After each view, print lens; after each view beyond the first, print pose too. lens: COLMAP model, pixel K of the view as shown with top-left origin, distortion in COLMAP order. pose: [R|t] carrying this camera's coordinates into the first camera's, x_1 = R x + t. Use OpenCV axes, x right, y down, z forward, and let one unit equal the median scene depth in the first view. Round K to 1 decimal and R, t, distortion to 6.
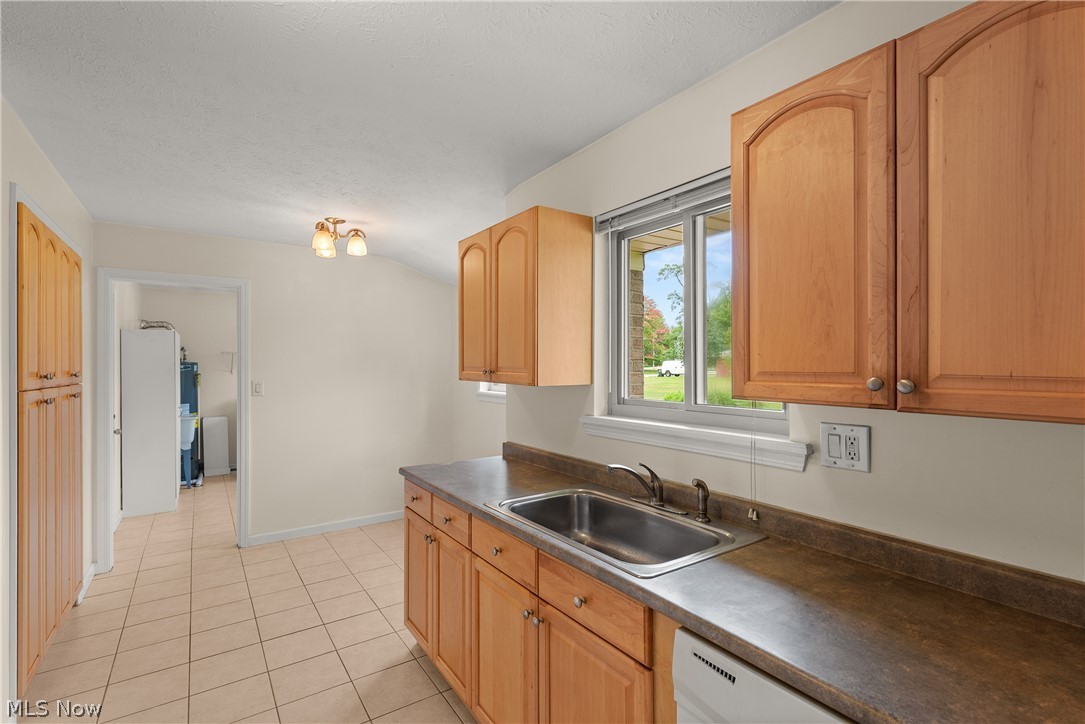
lens RADIAL K [[498.7, 0, 541.9], [0, 498.7, 365.7], [0, 0, 1]] dist [0.017581, 0.000695]
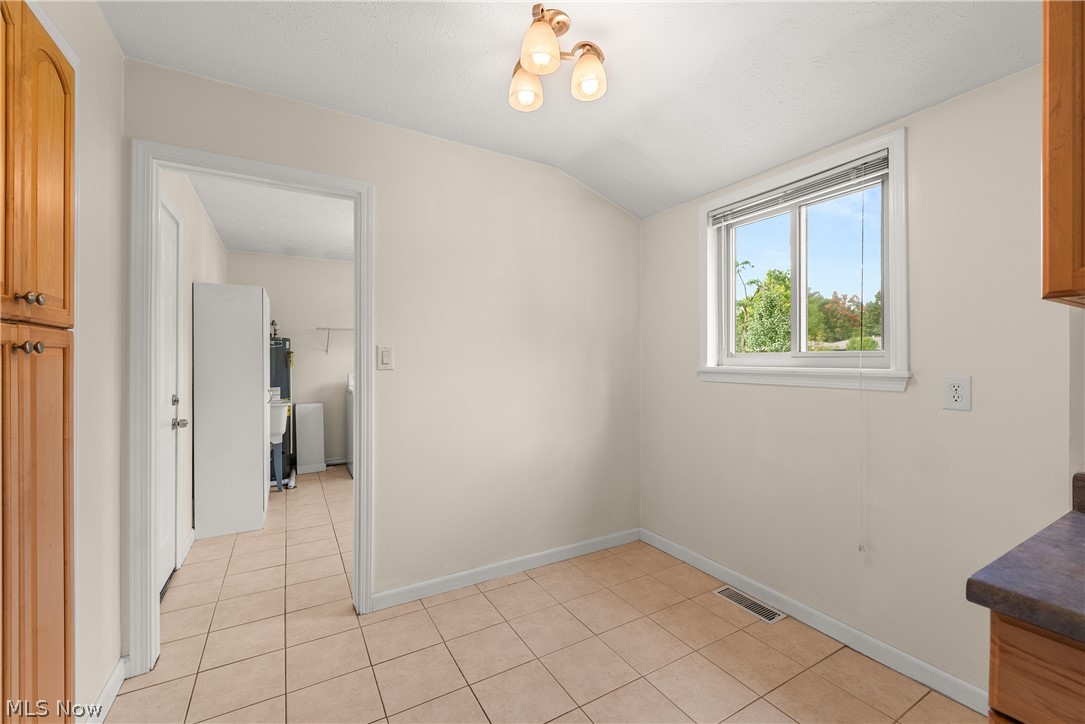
lens RADIAL K [[433.4, 0, 541.2], [0, 433.4, 359.3], [0, 0, 1]] dist [0.010419, -0.000536]
pose [[0.997643, 0.000452, -0.068619, -0.228501], [-0.000808, 0.999986, -0.005158, 0.033952], [0.068615, 0.005201, 0.997630, 0.321914]]
